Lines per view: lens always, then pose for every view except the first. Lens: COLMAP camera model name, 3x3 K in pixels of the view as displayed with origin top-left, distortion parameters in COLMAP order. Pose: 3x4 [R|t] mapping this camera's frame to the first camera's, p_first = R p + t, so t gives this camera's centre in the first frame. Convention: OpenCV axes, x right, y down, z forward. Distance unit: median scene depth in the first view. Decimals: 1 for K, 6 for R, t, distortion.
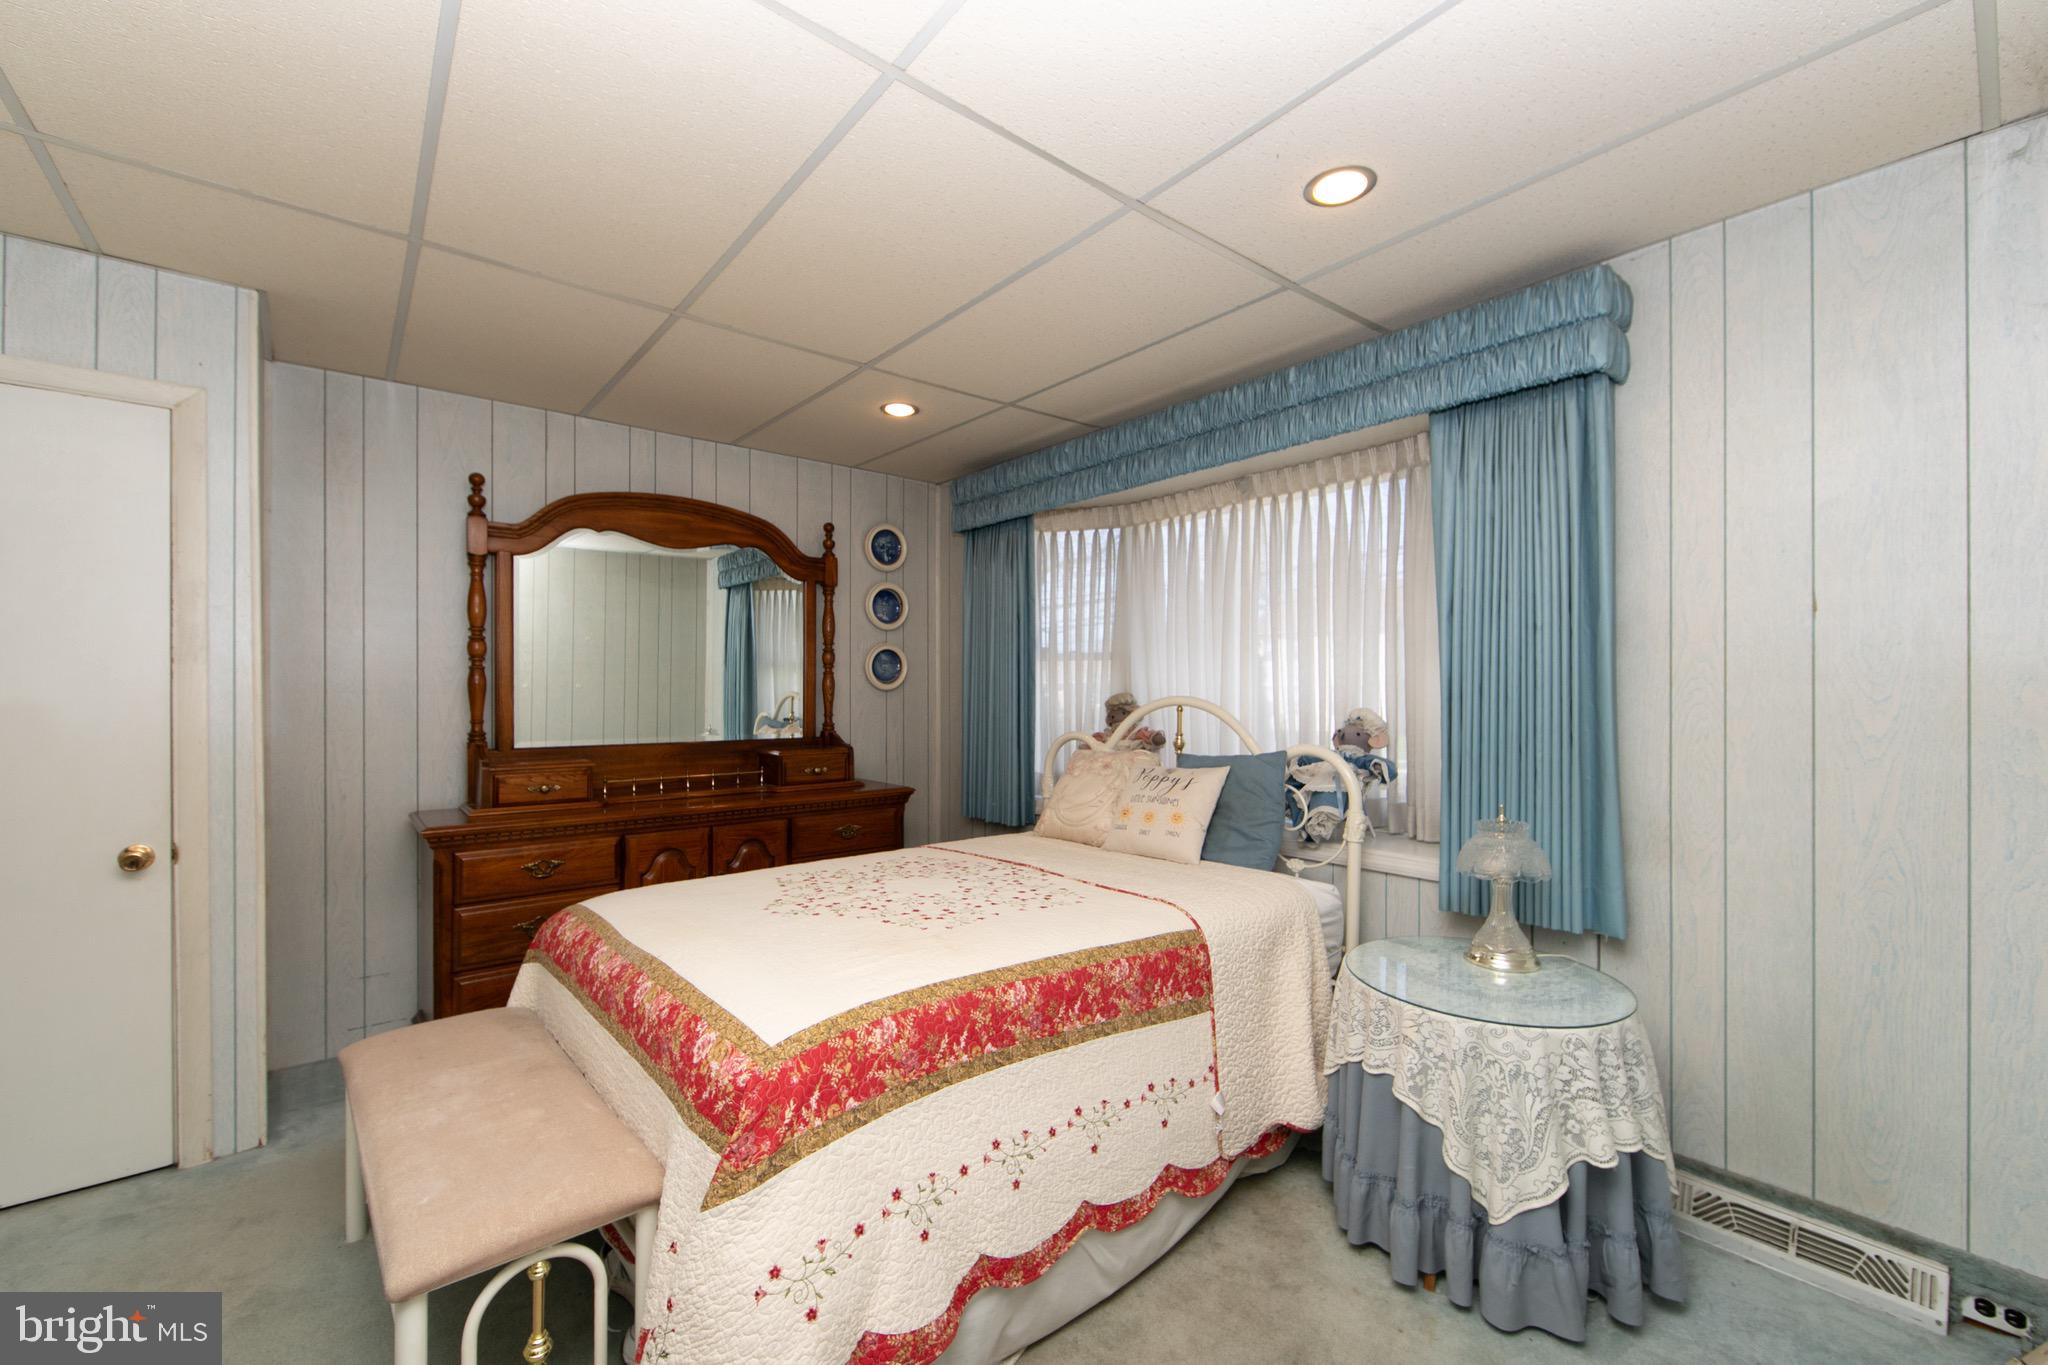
lens RADIAL K [[817.9, 0, 1029.3], [0, 817.9, 693.8], [0, 0, 1]] dist [-0.001434, 0.000605]
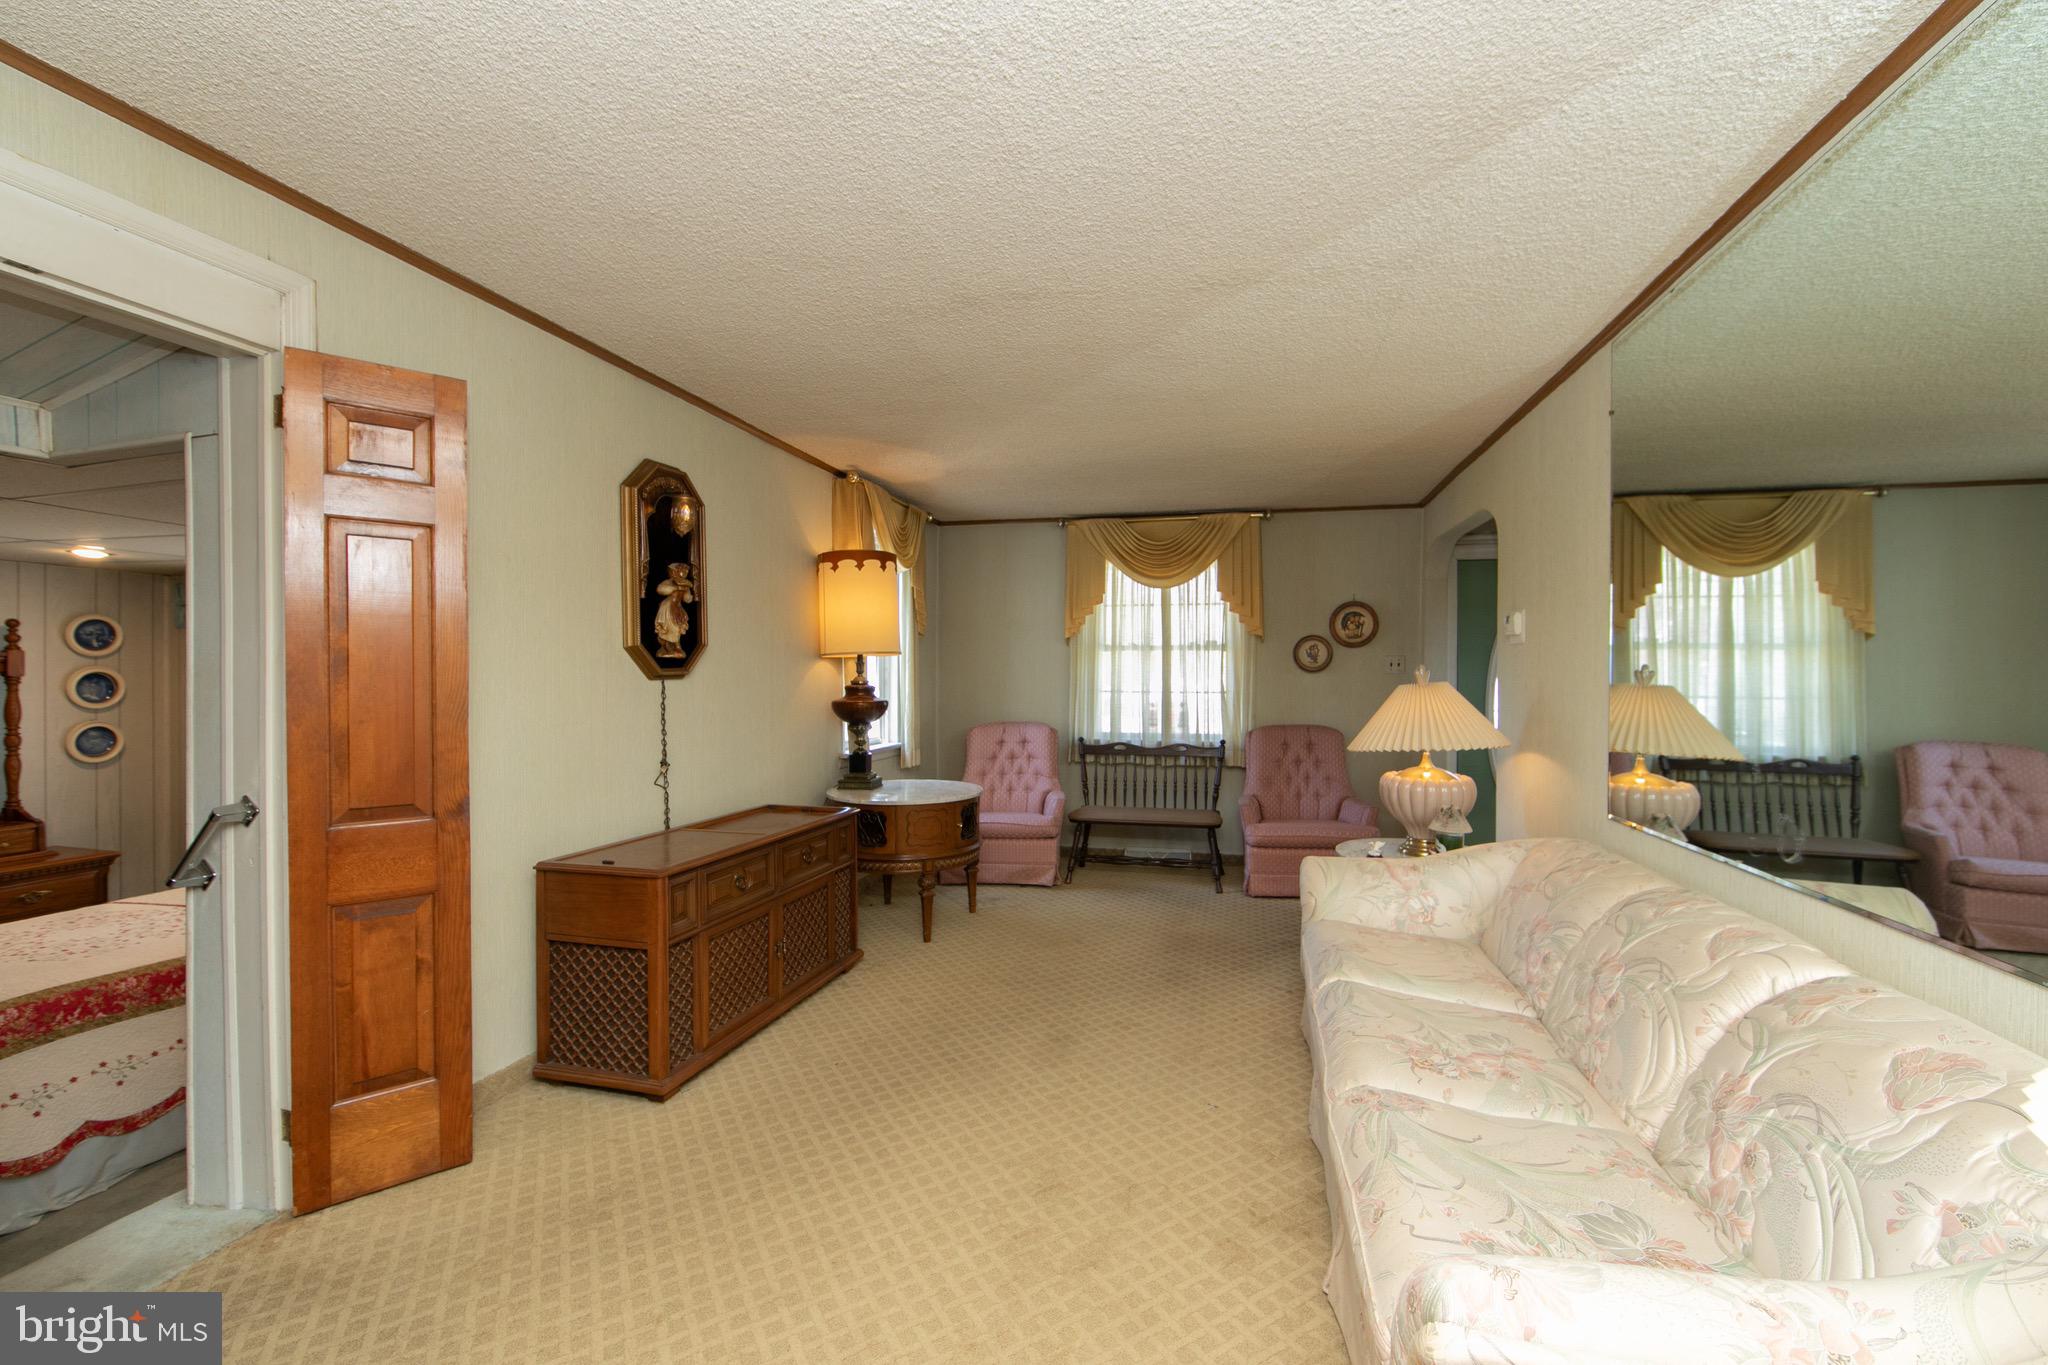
lens RADIAL K [[817.9, 0, 1039.4], [0, 817.9, 679.8], [0, 0, 1]] dist [-0.001434, 0.000605]
pose [[0.815029, 0.001437, 0.579418, 0.331835], [-0.005720, 0.999968, 0.005567, -0.191766], [-0.579392, -0.007851, 0.815011, -0.946760]]
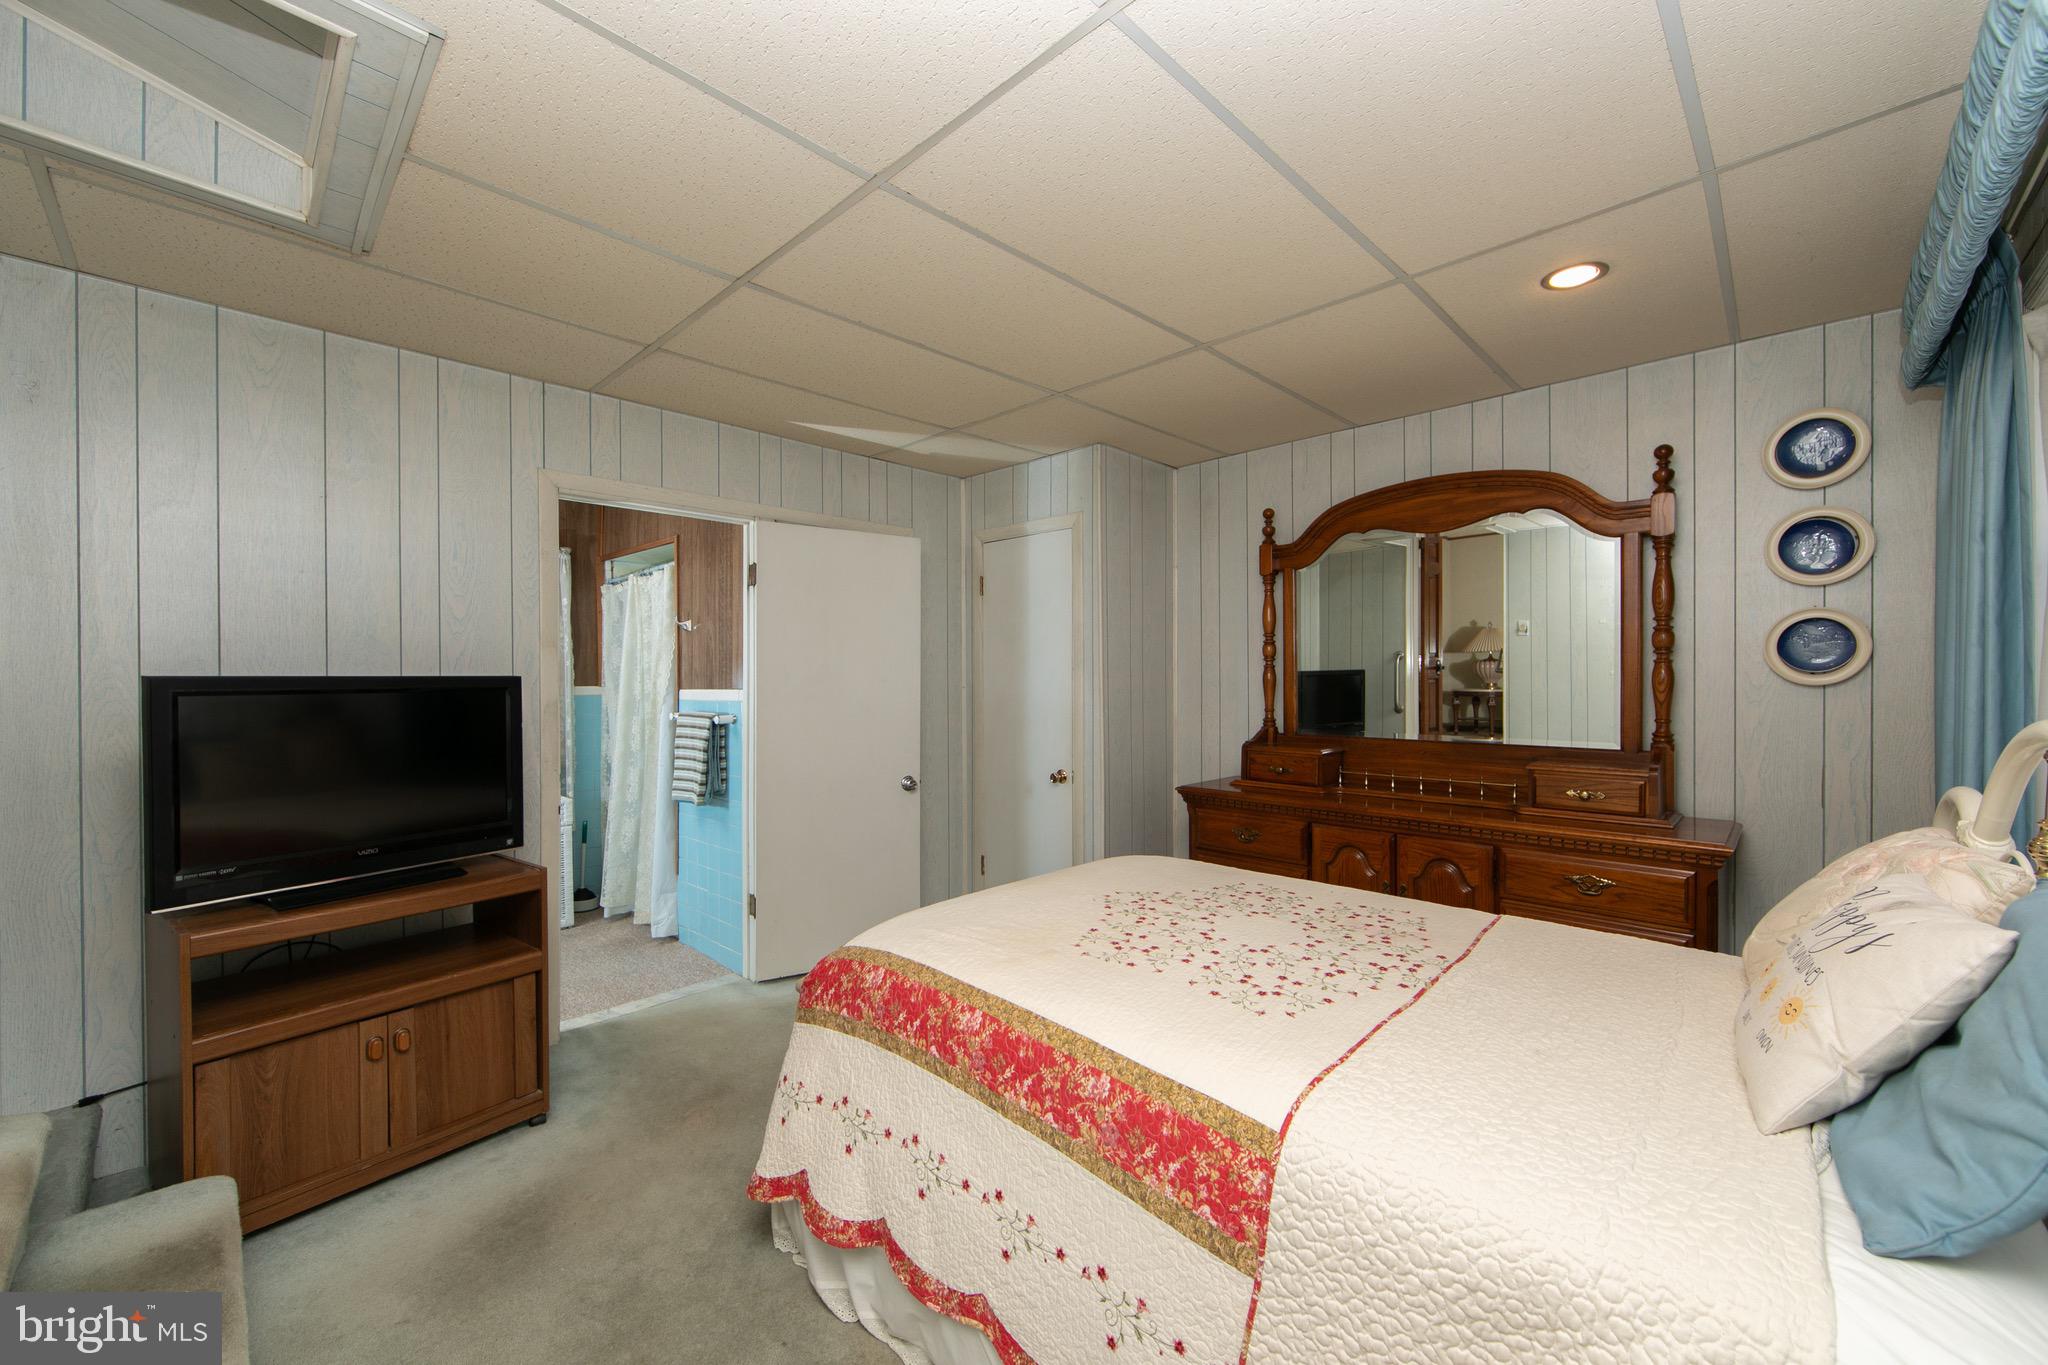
lens RADIAL K [[817.9, 0, 1057.9], [0, 817.9, 682.9], [0, 0, 1]] dist [-0.001434, 0.000605]
pose [[0.113584, 0.009080, -0.993487, 0.528109], [0.002257, 0.999953, 0.009397, -0.019734], [0.993526, -0.003310, 0.113558, 0.558713]]
